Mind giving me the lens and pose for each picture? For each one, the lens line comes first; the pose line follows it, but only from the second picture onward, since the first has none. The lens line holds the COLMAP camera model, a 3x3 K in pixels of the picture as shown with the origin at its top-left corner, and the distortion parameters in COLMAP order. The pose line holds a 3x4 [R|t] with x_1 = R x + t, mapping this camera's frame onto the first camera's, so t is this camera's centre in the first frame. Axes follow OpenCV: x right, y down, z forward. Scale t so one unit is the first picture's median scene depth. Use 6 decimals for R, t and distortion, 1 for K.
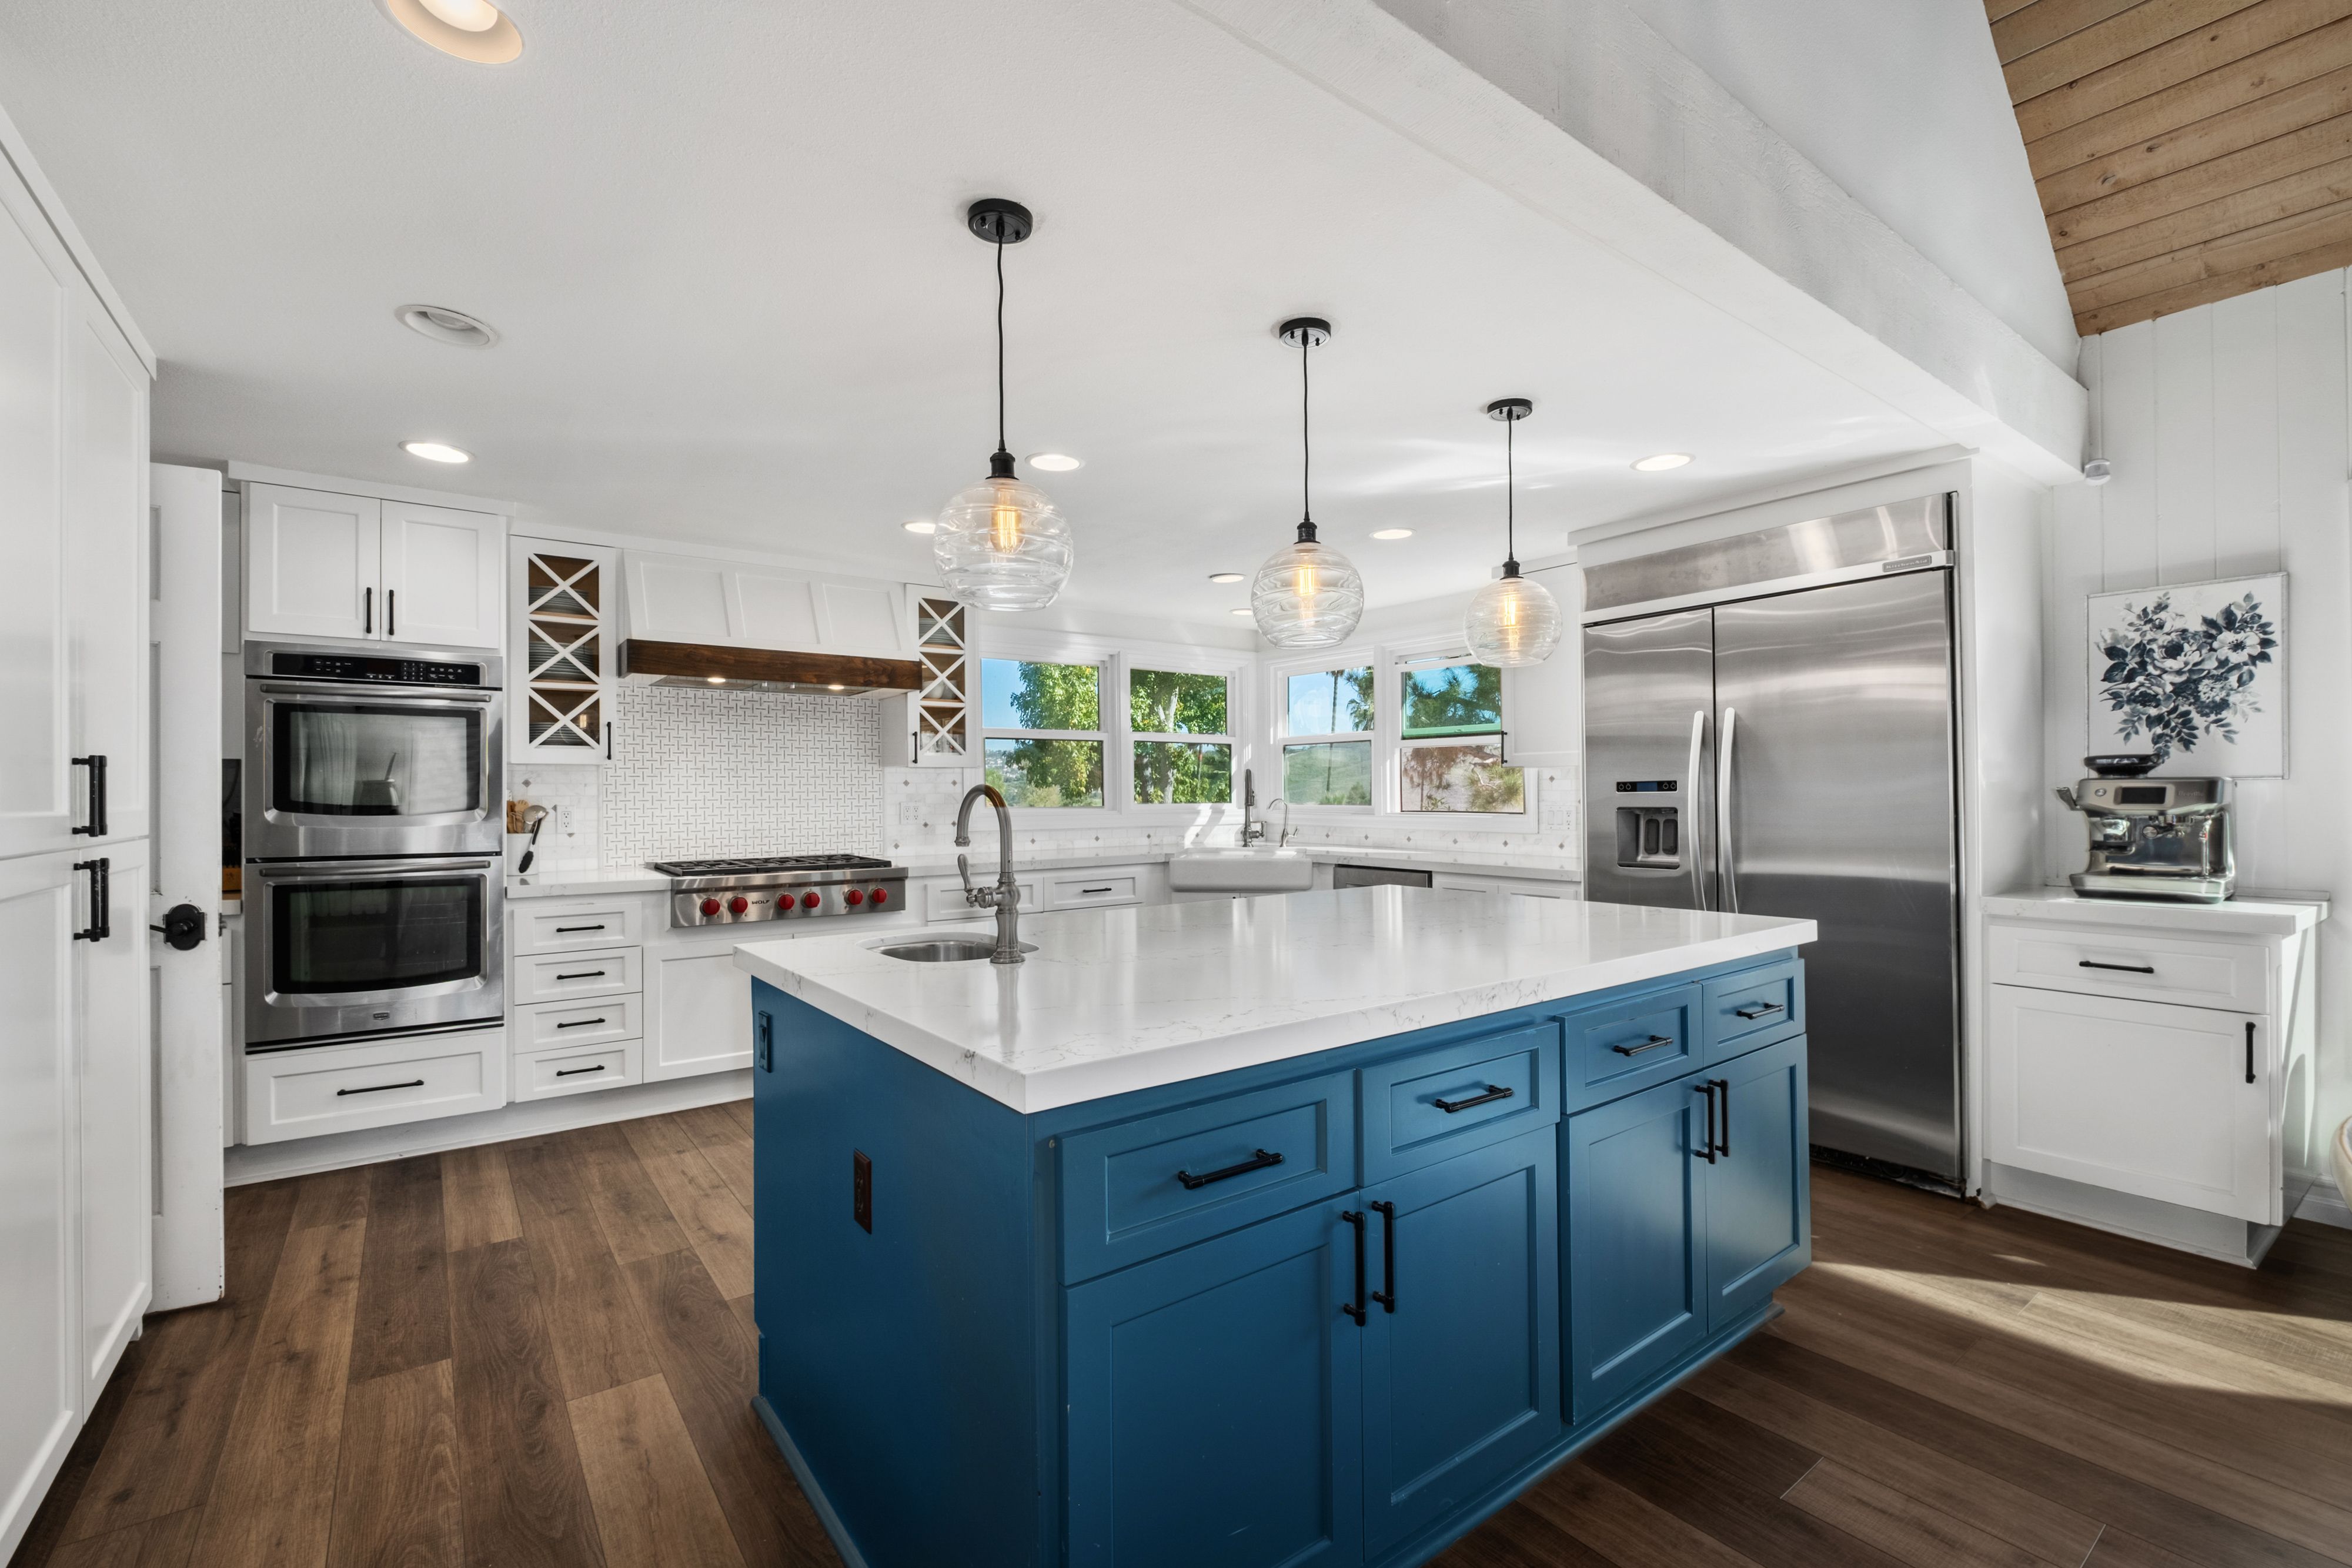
lens RADIAL K [[1025.1, 0, 1179.4], [0, 1025.1, 785.1], [0, 0, 1]] dist [-0.014725, -0.000544]
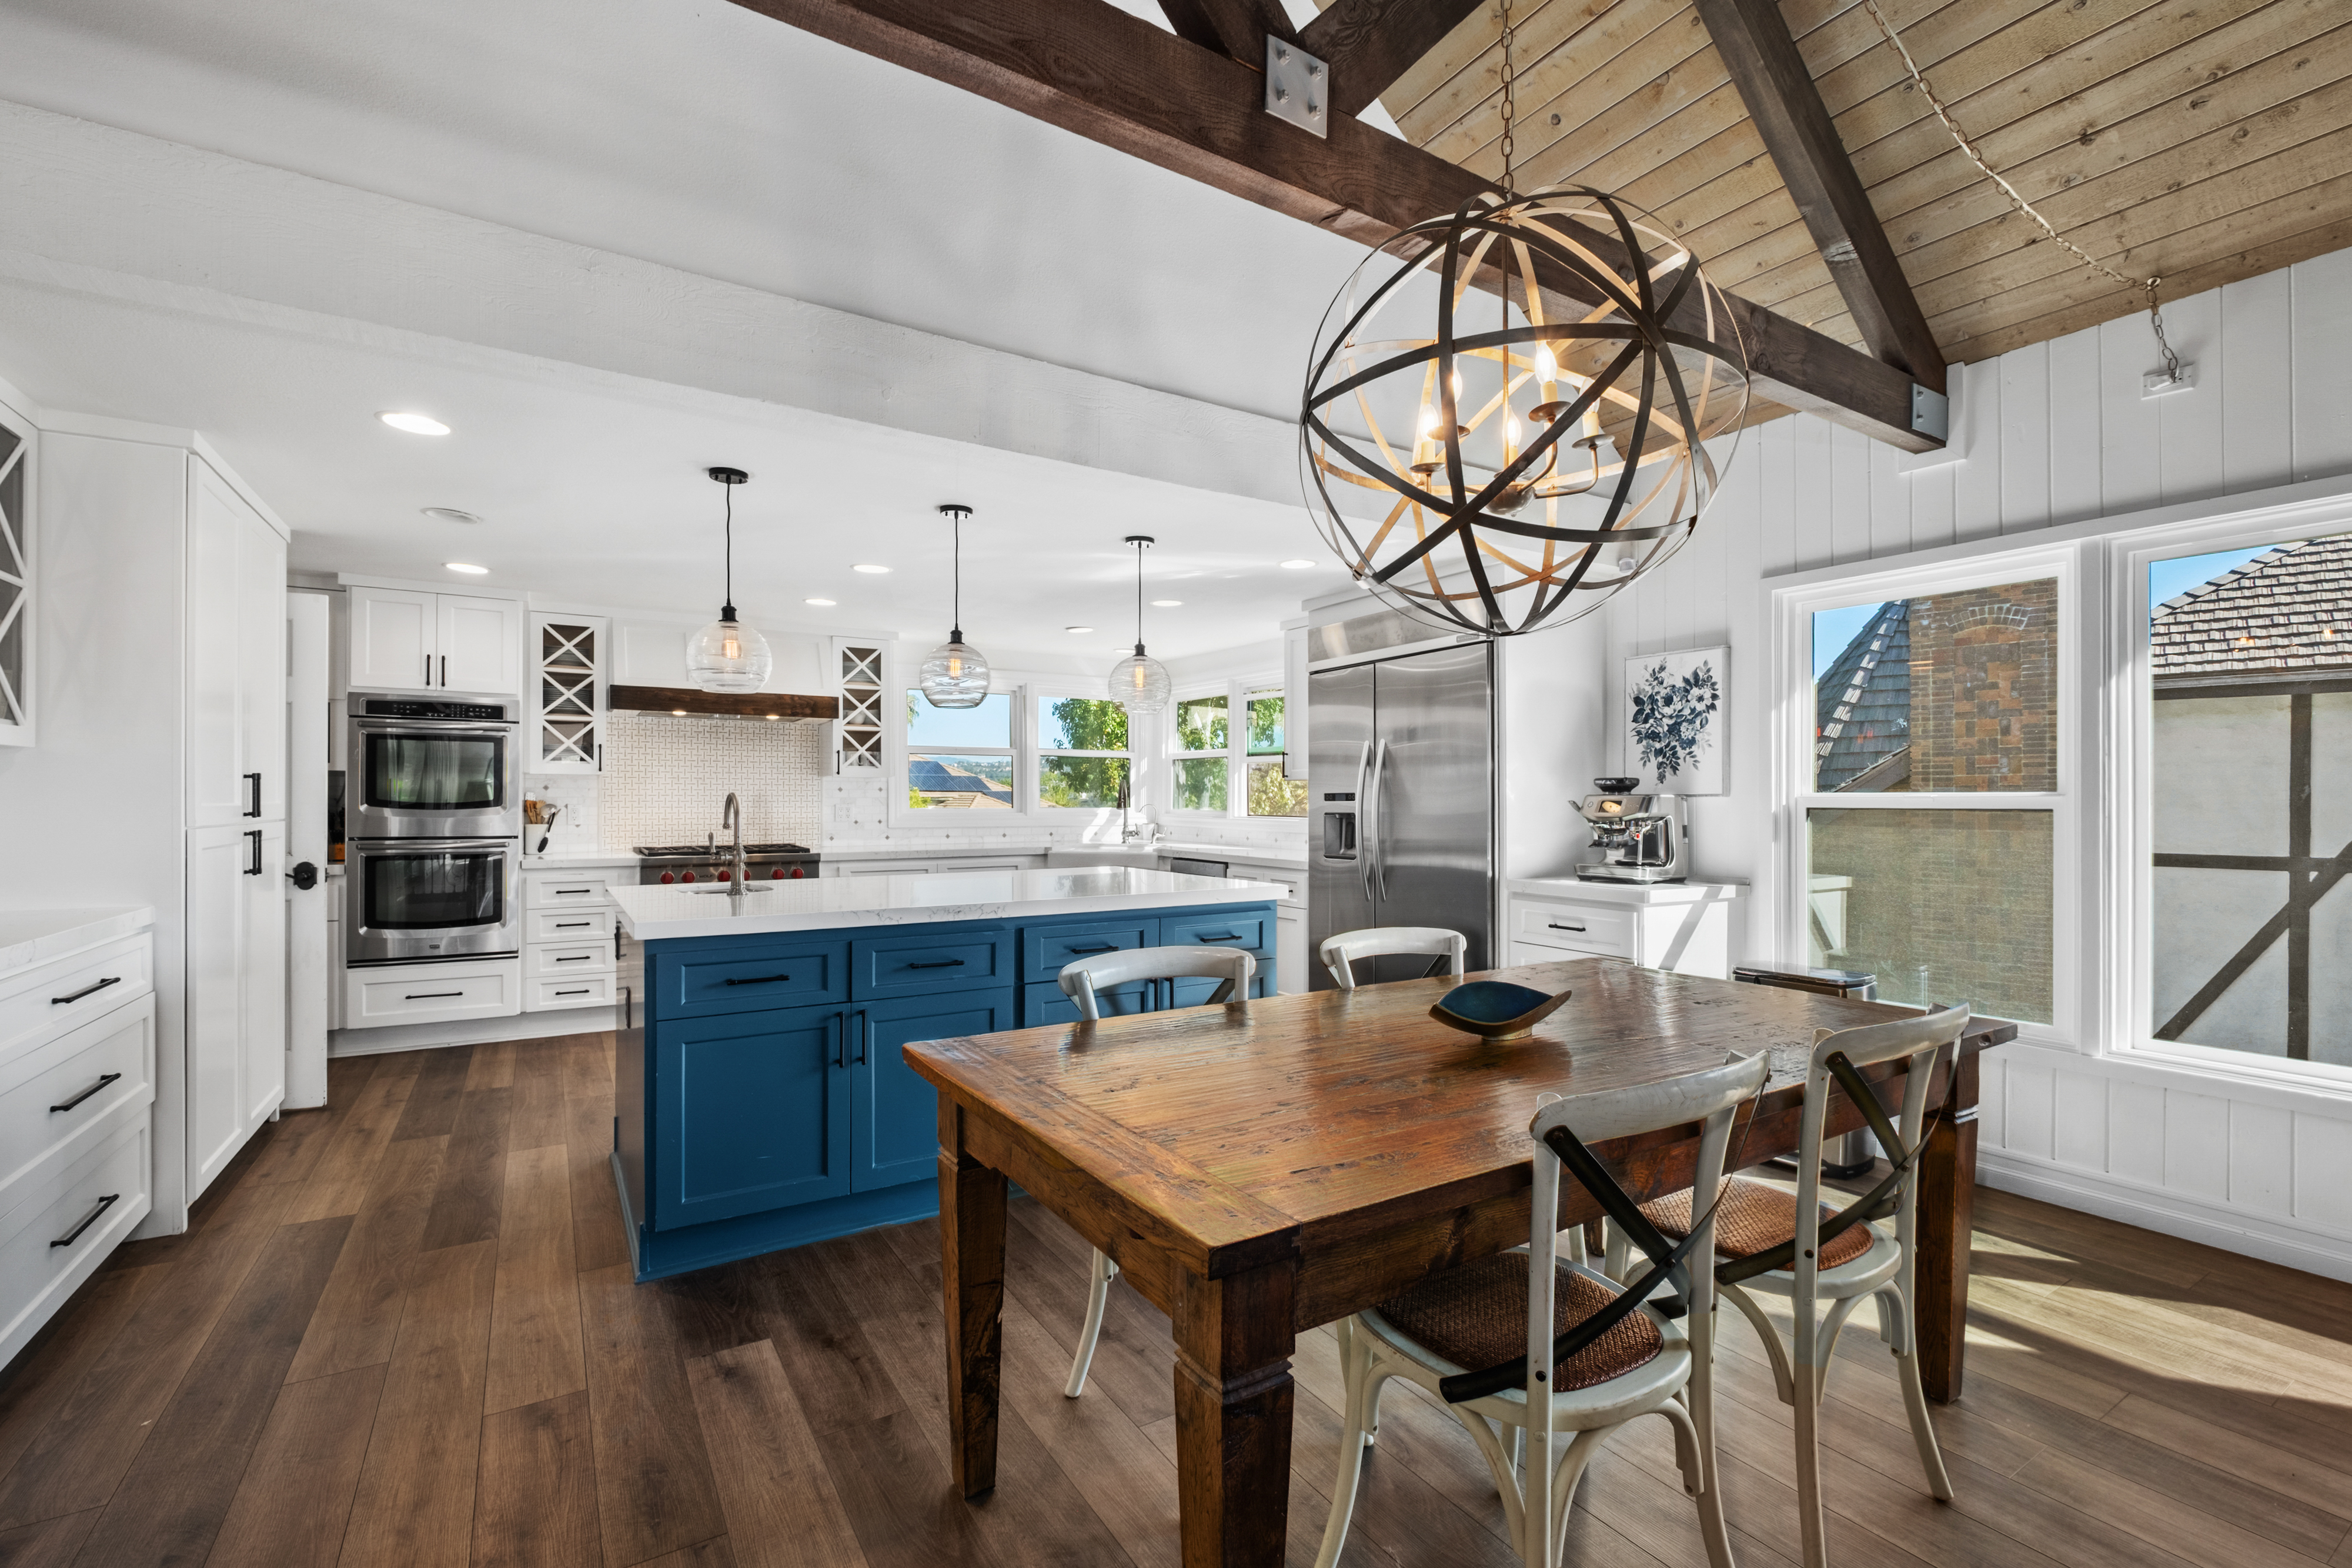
lens RADIAL K [[1025.1, 0, 1183.5], [0, 1025.1, 791.4], [0, 0, 1]] dist [-0.014725, -0.000544]
pose [[0.996967, 0.008164, -0.077394, 0.342011], [-0.008056, 0.999966, 0.001696, -0.006599], [0.077405, -0.001067, 0.996999, -0.322093]]
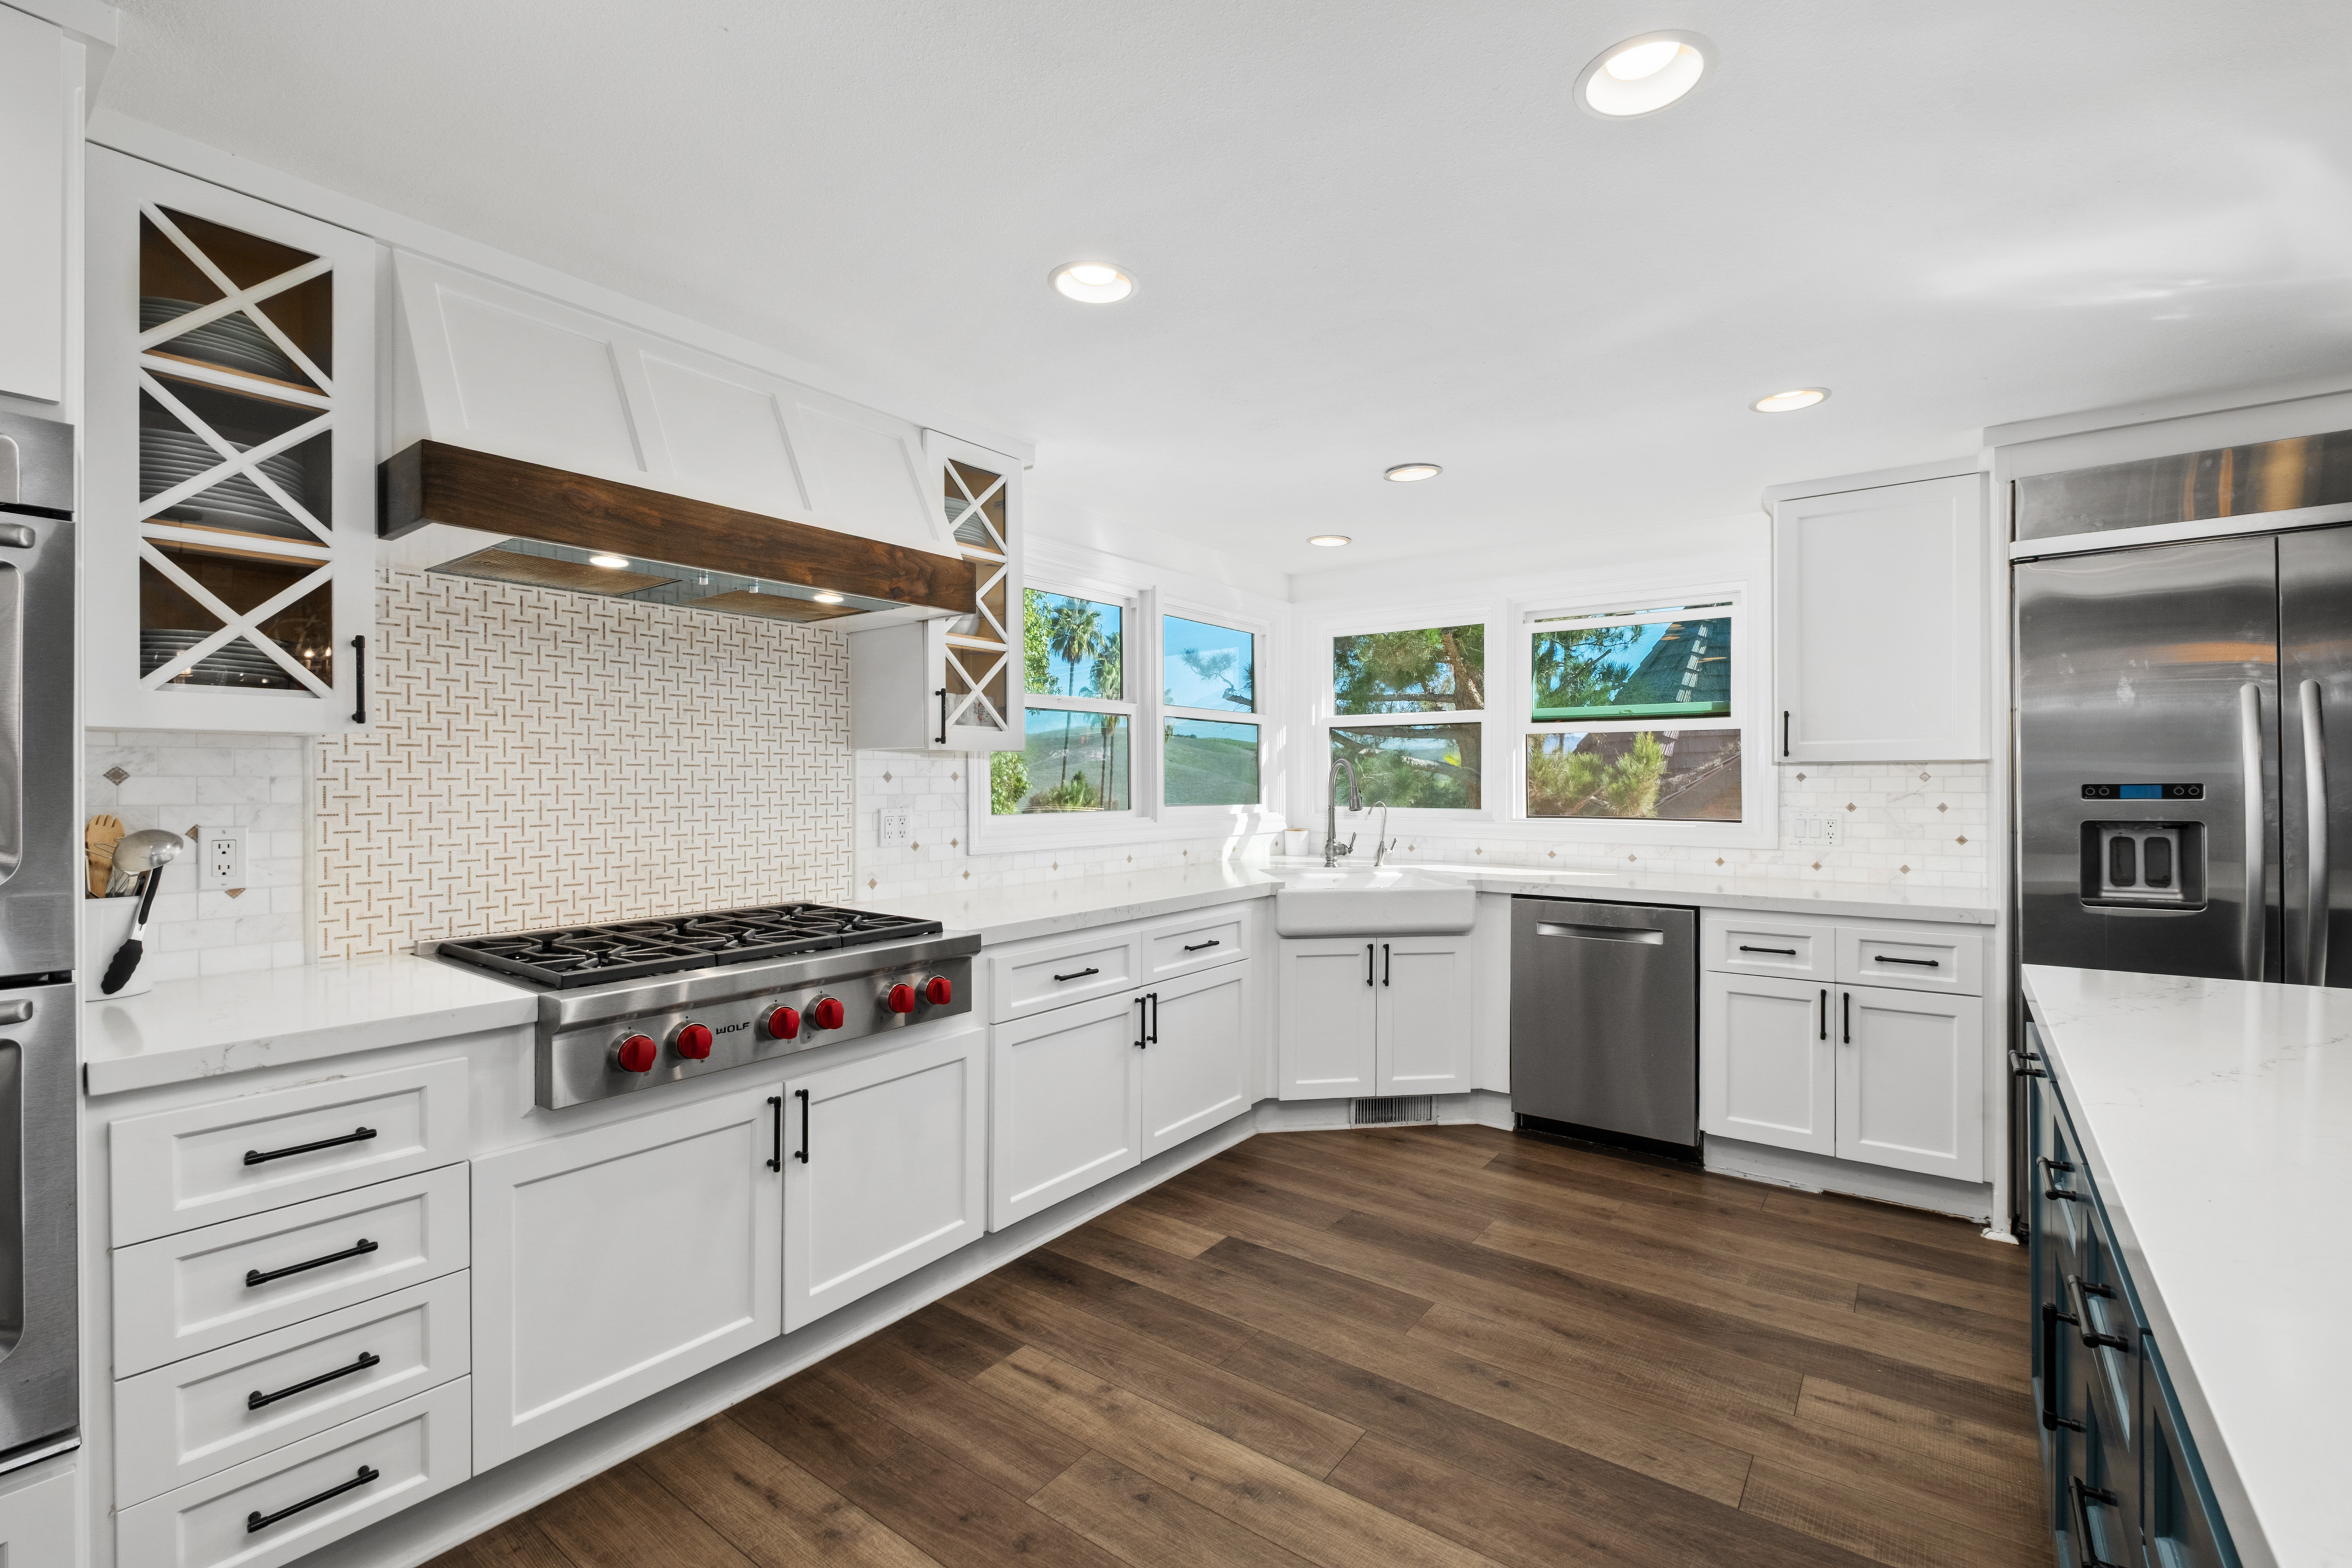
lens RADIAL K [[1025.1, 0, 1182.0], [0, 1025.1, 783.6], [0, 0, 1]] dist [-0.014725, -0.000544]
pose [[0.958683, 0.003761, 0.284453, -0.354241], [-0.006157, 0.999953, 0.007529, -0.004881], [-0.284411, -0.008969, 0.958660, 0.498991]]
